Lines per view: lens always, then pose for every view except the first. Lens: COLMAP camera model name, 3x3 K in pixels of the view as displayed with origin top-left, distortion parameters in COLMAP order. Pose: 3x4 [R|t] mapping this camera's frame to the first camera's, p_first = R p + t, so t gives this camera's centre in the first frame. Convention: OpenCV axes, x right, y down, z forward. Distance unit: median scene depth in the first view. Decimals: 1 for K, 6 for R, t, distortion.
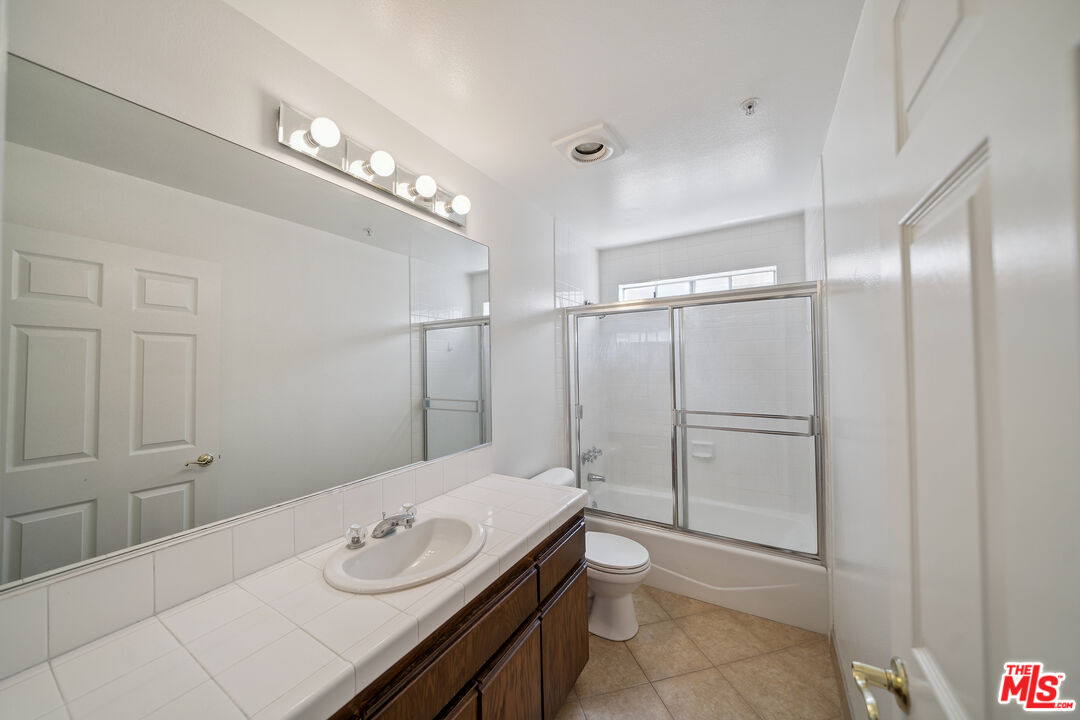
lens RADIAL K [[369.9, 0, 536.3], [0, 369.9, 357.5], [0, 0, 1]] dist [-0.005998, -0.000057]
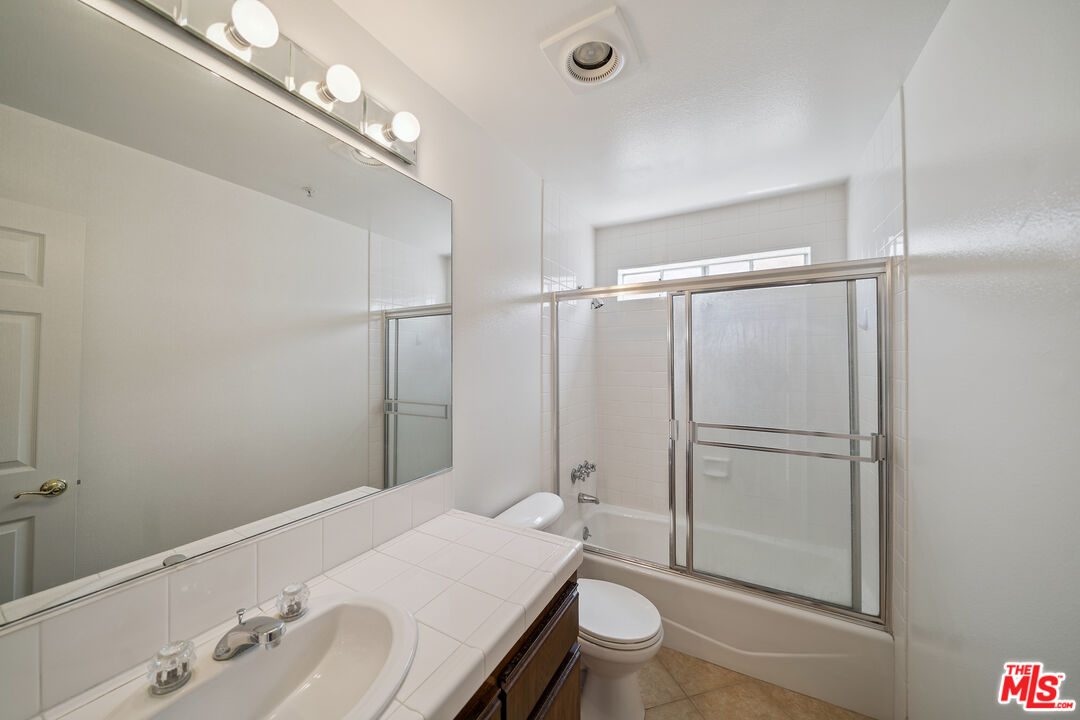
lens RADIAL K [[369.9, 0, 536.3], [0, 369.9, 357.5], [0, 0, 1]] dist [-0.005998, -0.000057]
pose [[0.999361, 0.015276, 0.032327, 0.017899], [-0.015460, 0.999866, 0.005434, 0.004640], [-0.032239, -0.005930, 0.999463, 0.236469]]
